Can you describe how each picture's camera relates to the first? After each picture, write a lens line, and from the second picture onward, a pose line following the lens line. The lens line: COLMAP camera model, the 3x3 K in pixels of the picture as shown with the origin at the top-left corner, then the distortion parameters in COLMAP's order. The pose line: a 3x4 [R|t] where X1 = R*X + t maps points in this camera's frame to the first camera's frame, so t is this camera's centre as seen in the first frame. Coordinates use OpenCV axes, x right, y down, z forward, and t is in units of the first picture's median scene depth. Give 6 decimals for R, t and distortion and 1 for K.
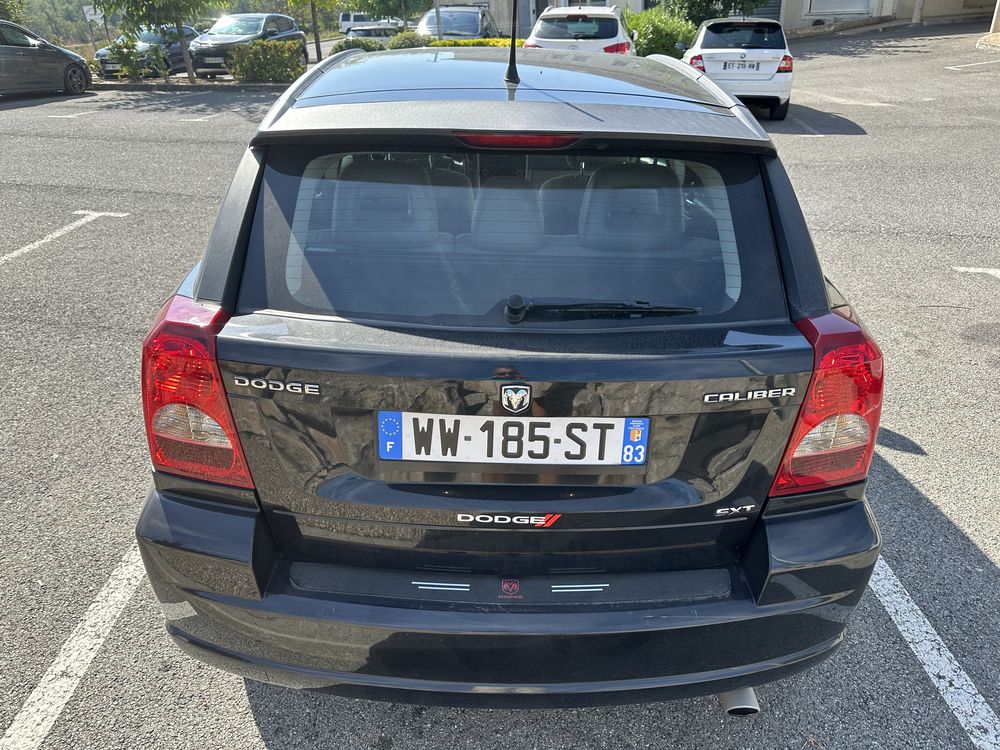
lens RADIAL K [[707.8, 0, 496.9], [0, 707.8, 378.3], [0, 0, 1]] dist [0.019541, -0.026870]
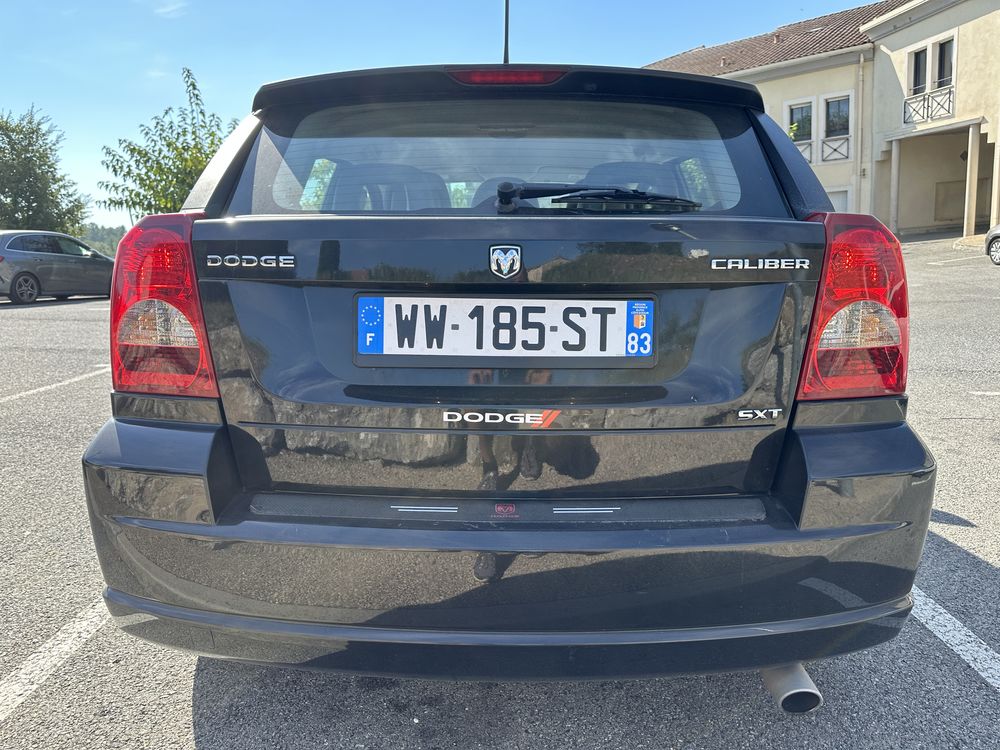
lens RADIAL K [[707.8, 0, 495.2], [0, 707.8, 382.1], [0, 0, 1]] dist [0.019541, -0.026870]
pose [[0.999687, -0.013566, -0.021010, 0.028312], [0.007031, 0.958668, -0.284439, 0.408114], [0.024000, 0.284203, 0.958464, 0.145387]]
